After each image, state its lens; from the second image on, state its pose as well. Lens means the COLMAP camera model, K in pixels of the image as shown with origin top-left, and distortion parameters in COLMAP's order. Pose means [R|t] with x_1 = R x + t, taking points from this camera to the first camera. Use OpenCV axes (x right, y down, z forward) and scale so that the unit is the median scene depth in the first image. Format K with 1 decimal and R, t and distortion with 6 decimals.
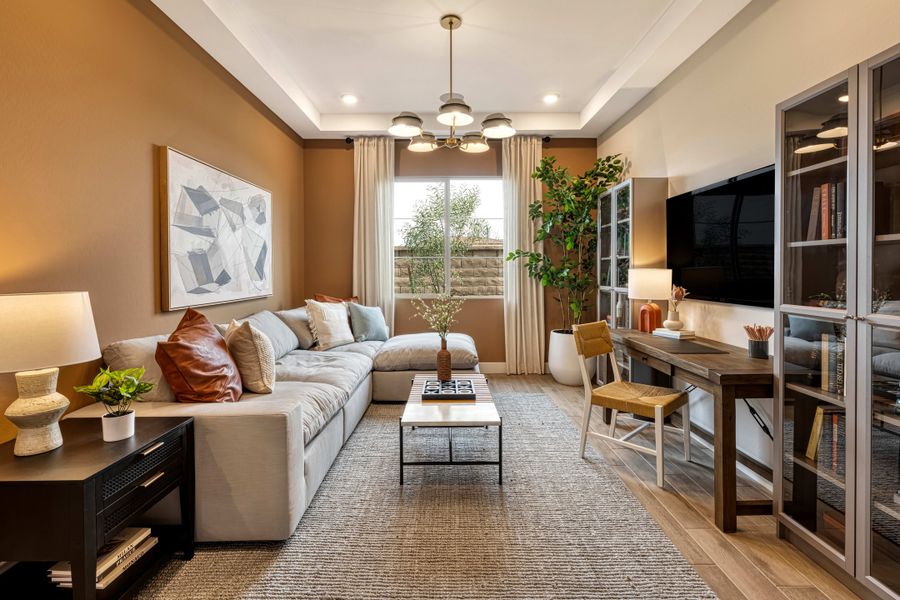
lens RADIAL K [[424.3, 0, 451.3], [0, 424.3, 270.7], [0, 0, 1]] dist [0.000071, 0.000101]
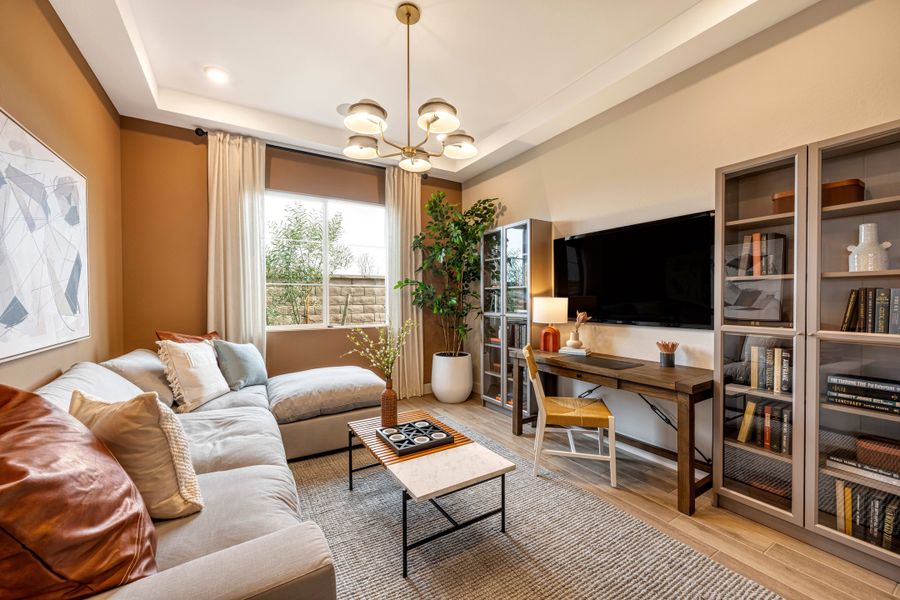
lens RADIAL K [[355.4, 0, 450.0], [0, 355.4, 300.0], [0, 0, 1]] dist [-0.001105, -0.000034]
pose [[0.854153, -0.002218, 0.520018, -0.247031], [0.000495, 0.999994, 0.003453, -0.000229], [-0.520022, -0.002692, 0.854149, 0.263673]]
